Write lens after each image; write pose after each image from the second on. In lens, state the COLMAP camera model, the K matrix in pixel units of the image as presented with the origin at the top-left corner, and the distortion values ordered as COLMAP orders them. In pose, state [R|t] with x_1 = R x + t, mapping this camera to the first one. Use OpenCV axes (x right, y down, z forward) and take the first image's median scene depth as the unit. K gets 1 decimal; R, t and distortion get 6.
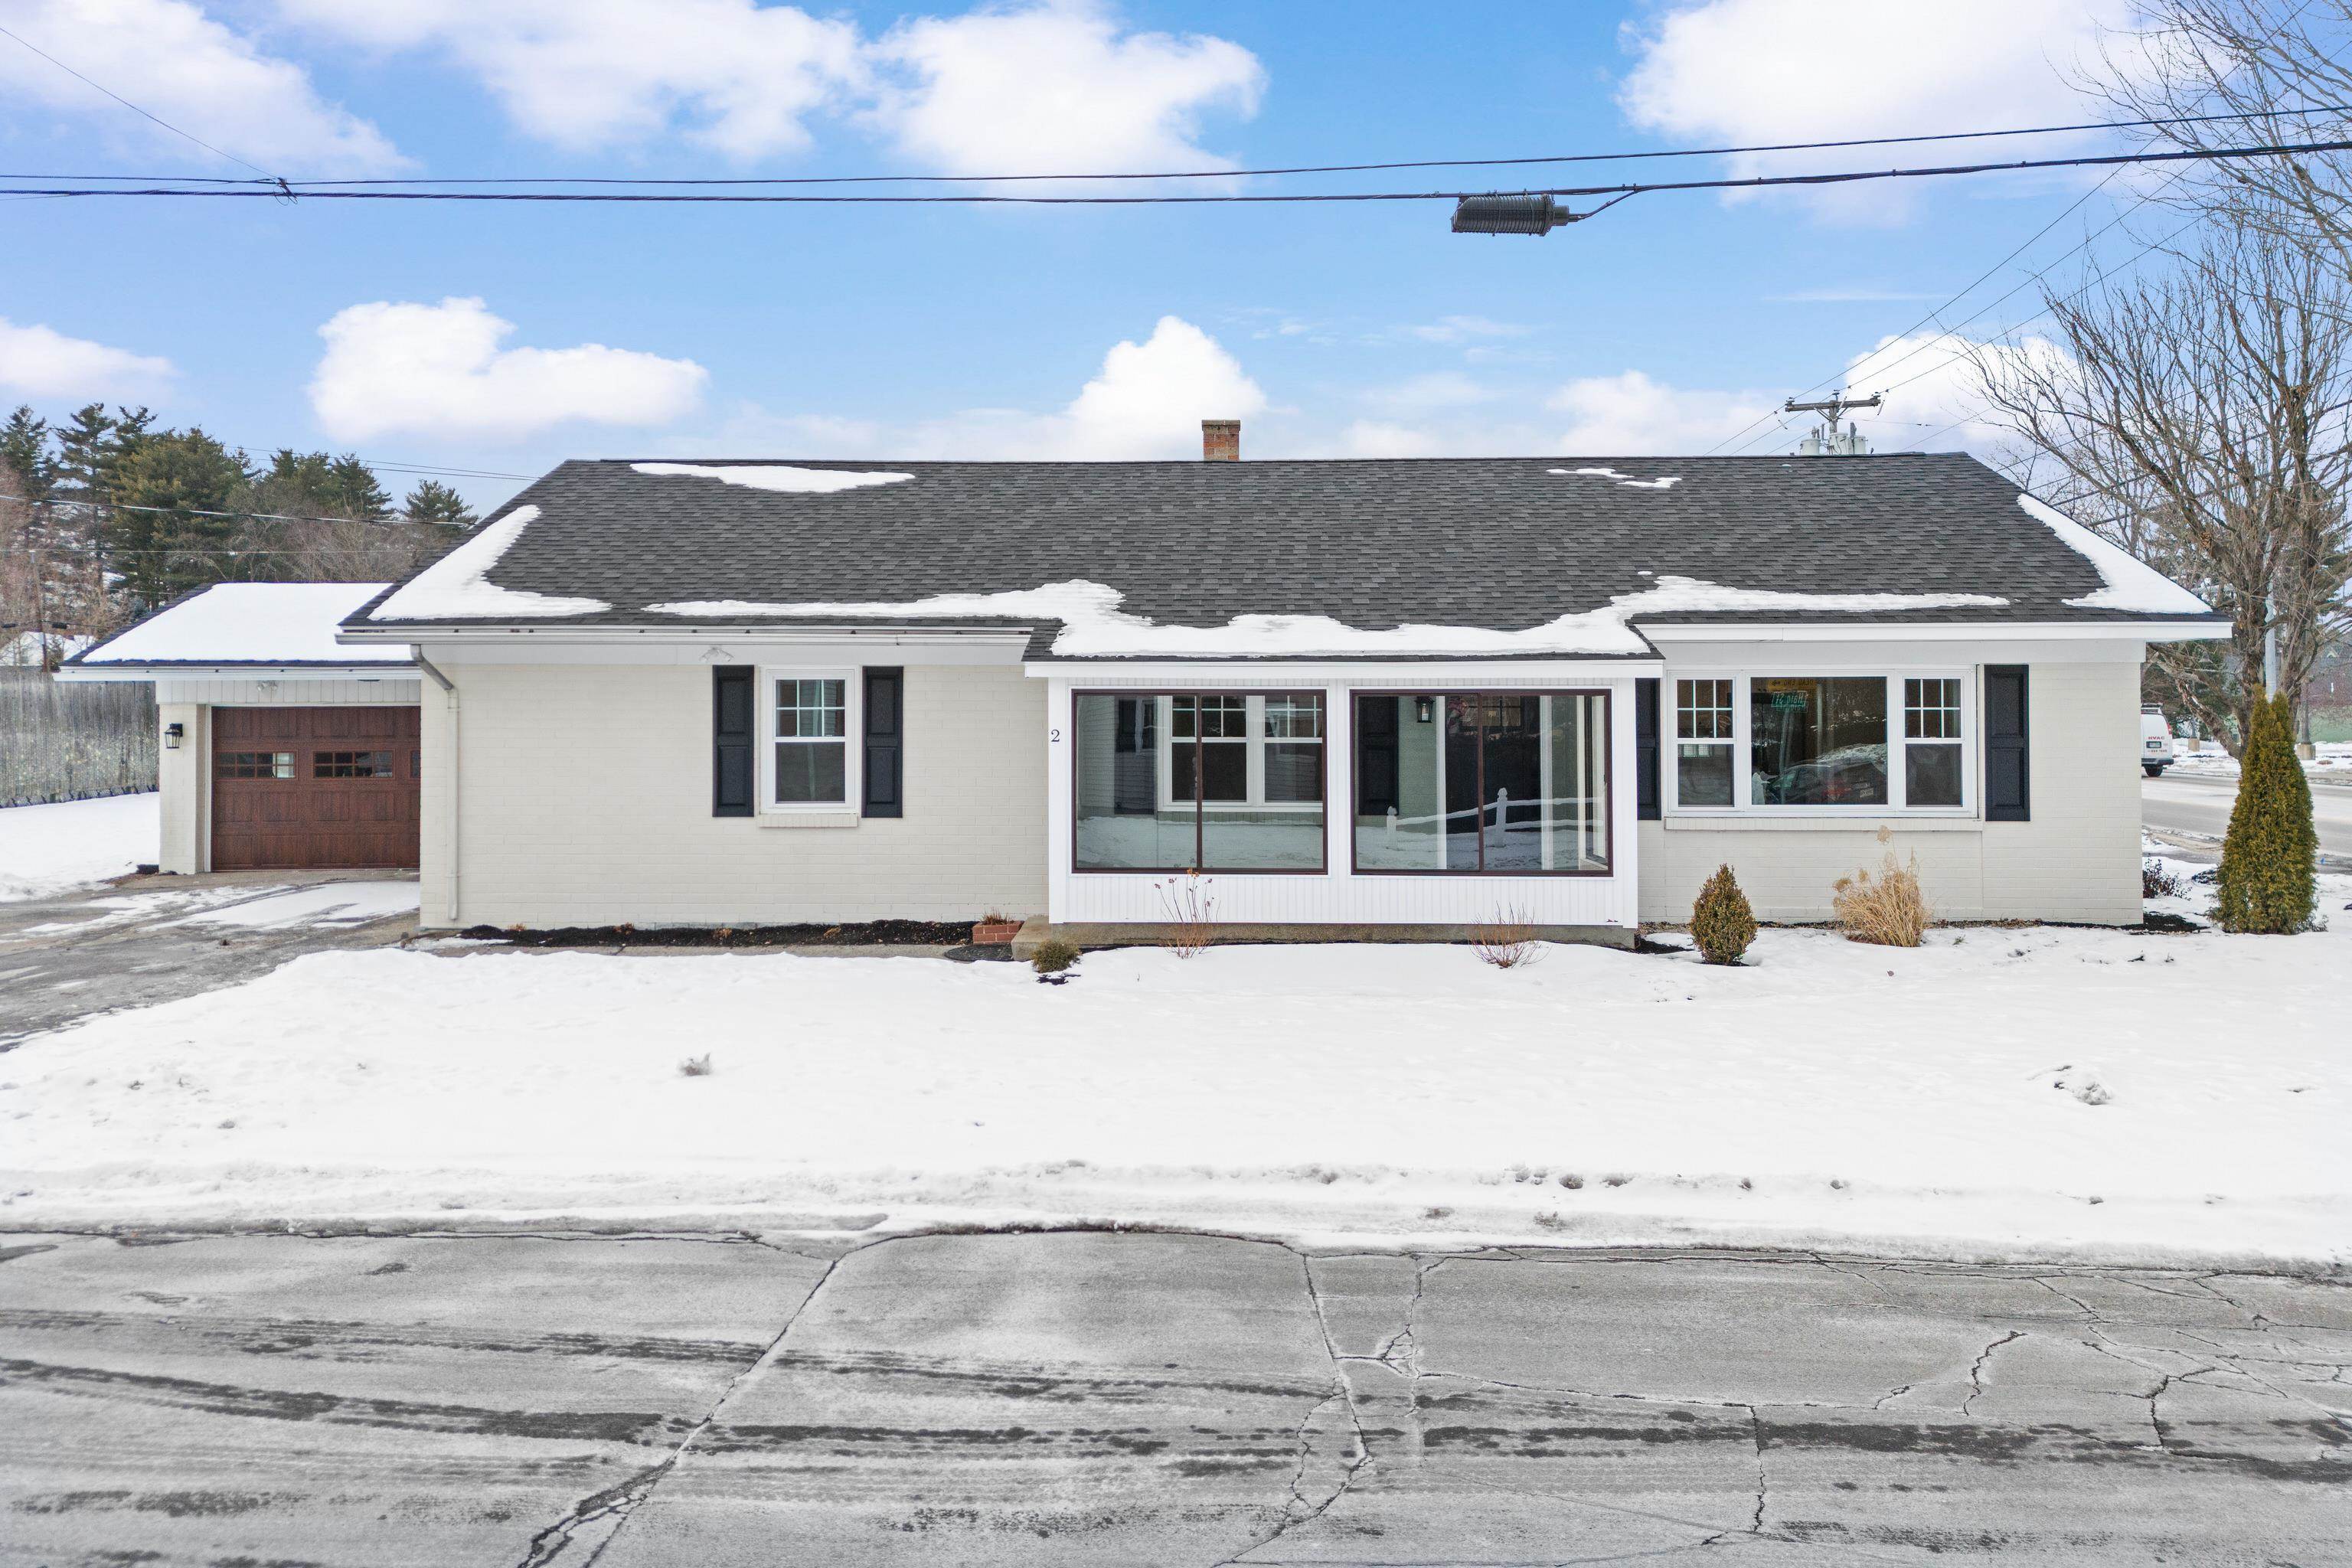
lens RADIAL K [[1739.6, 0, 1167.7], [0, 1739.6, 705.9], [0, 0, 1]] dist [0.087286, -0.078050]
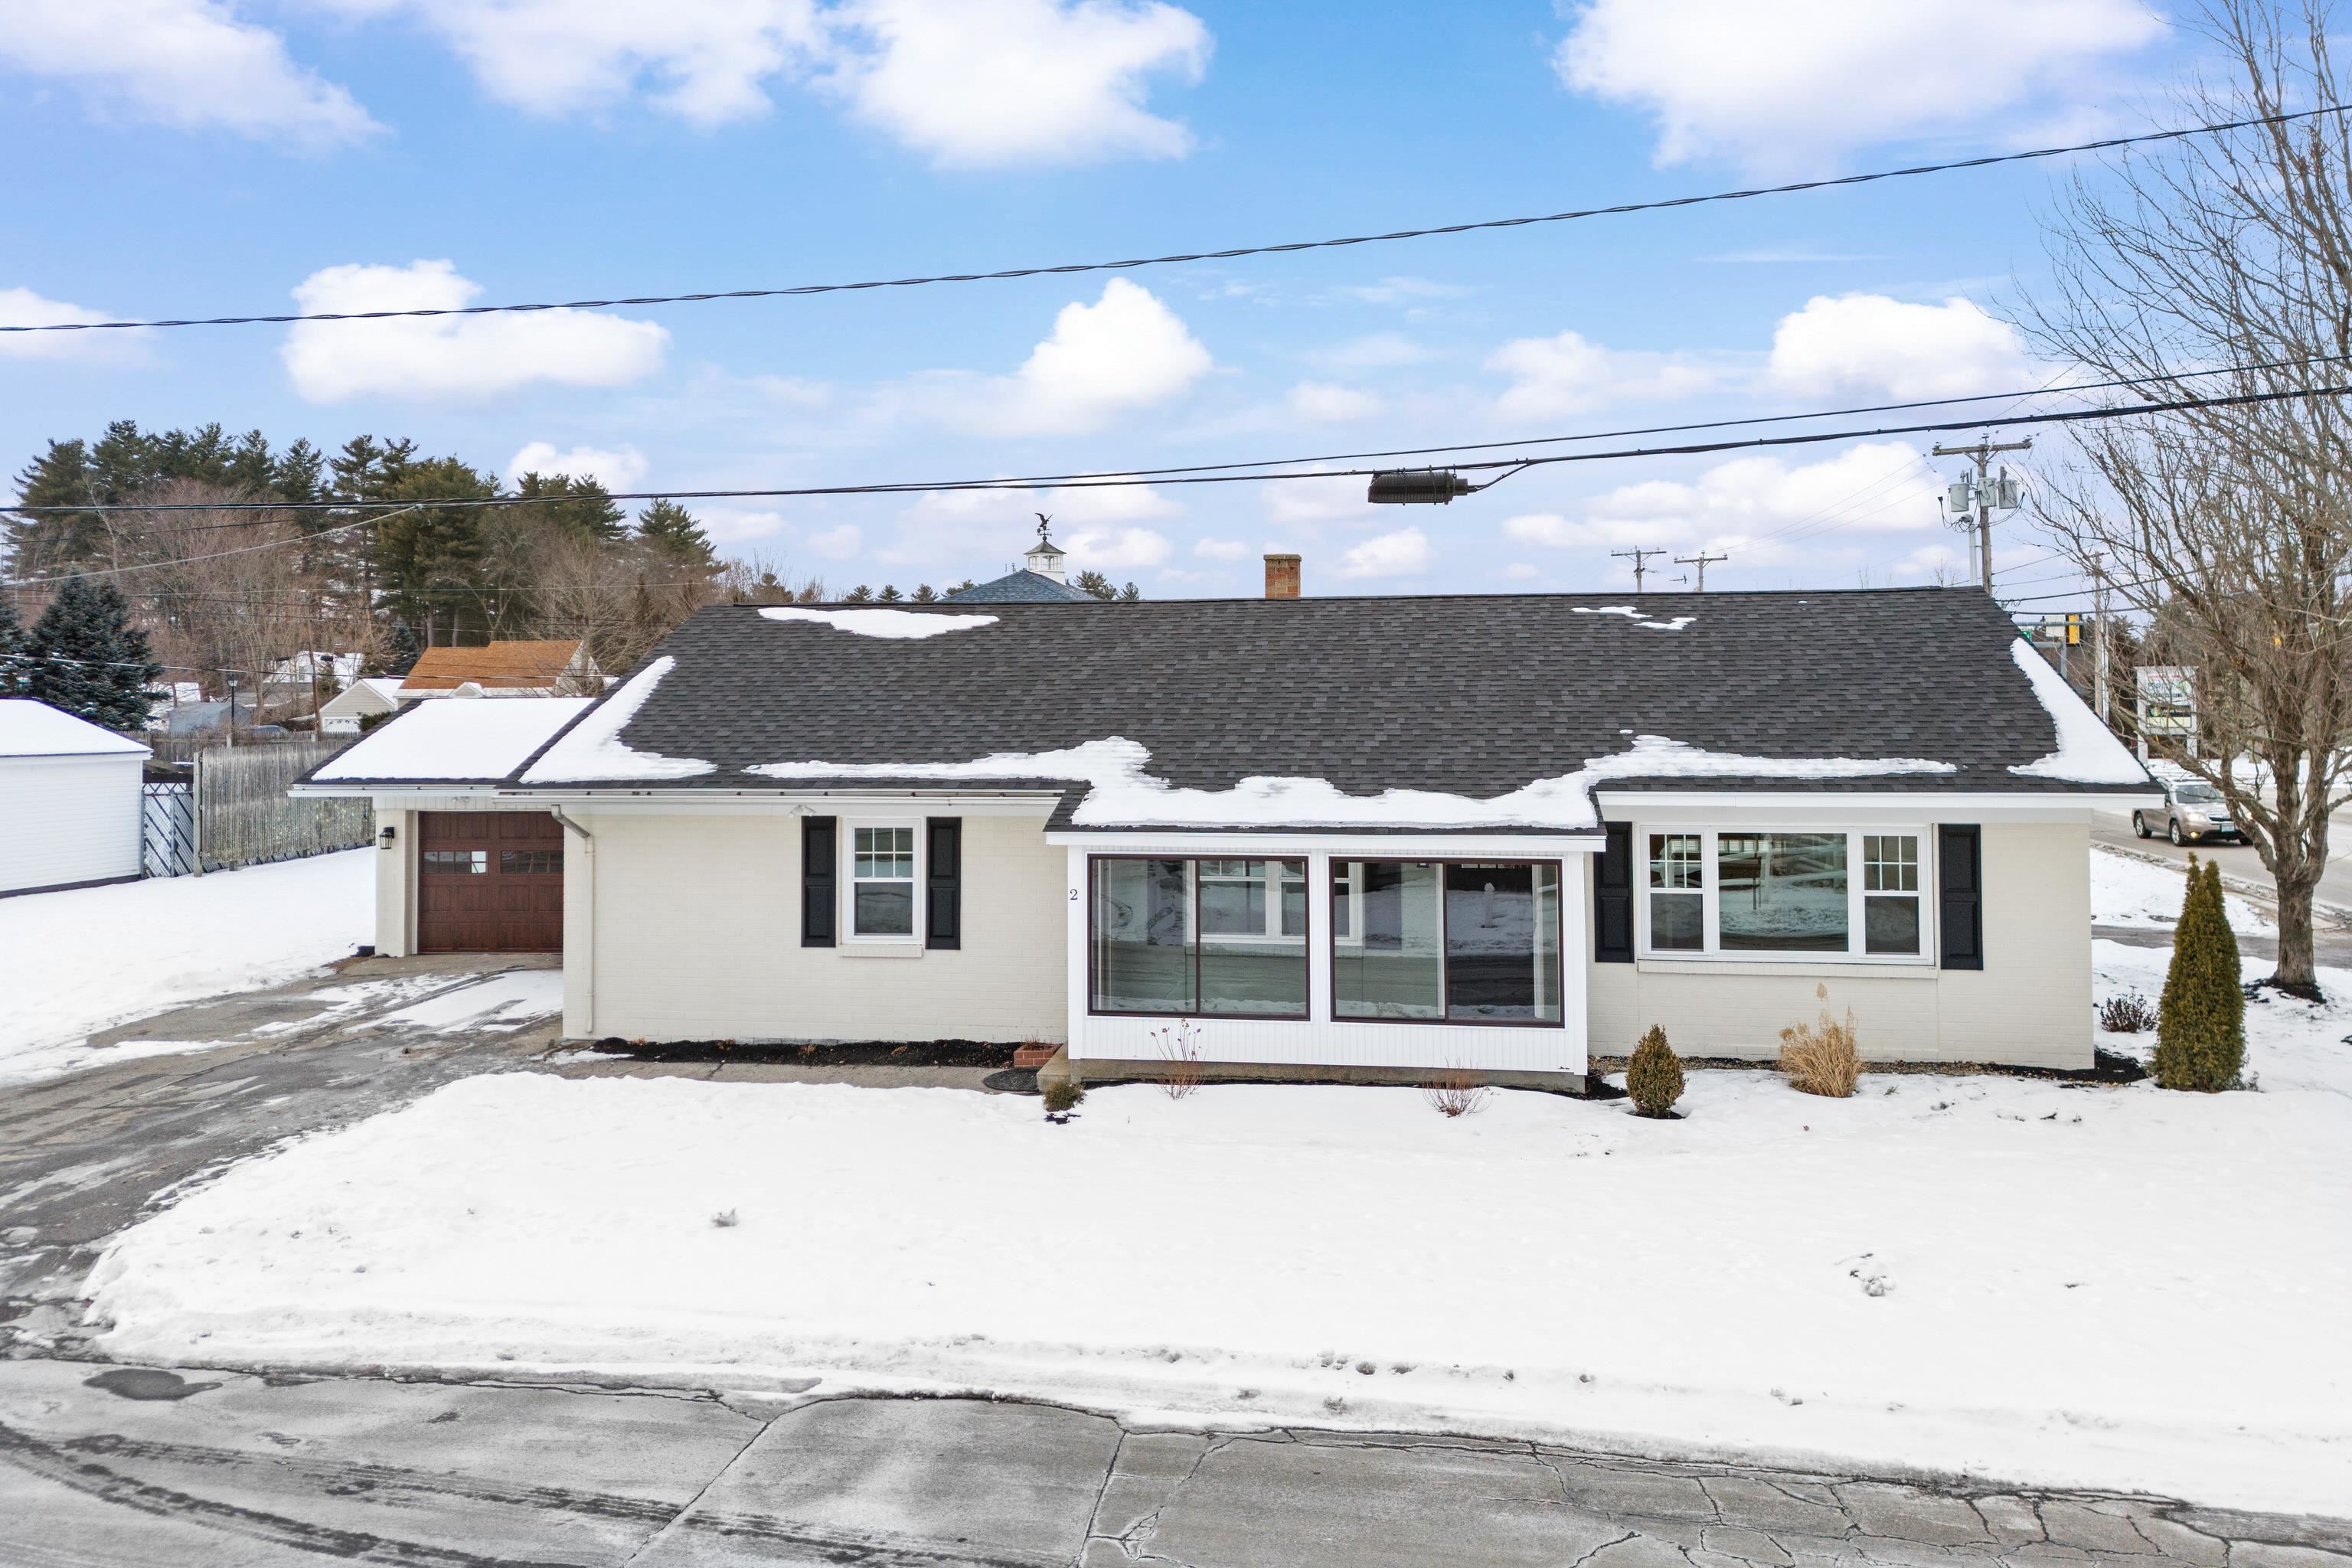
lens RADIAL K [[1744.4, 0, 1172.8], [0, 1744.4, 679.7], [0, 0, 1]] dist [0.089431, -0.082170]
pose [[0.993042, -0.006264, -0.117598, 0.128991], [0.005300, 0.999950, -0.008512, -0.108092], [0.117645, 0.007829, 0.993025, -0.134953]]
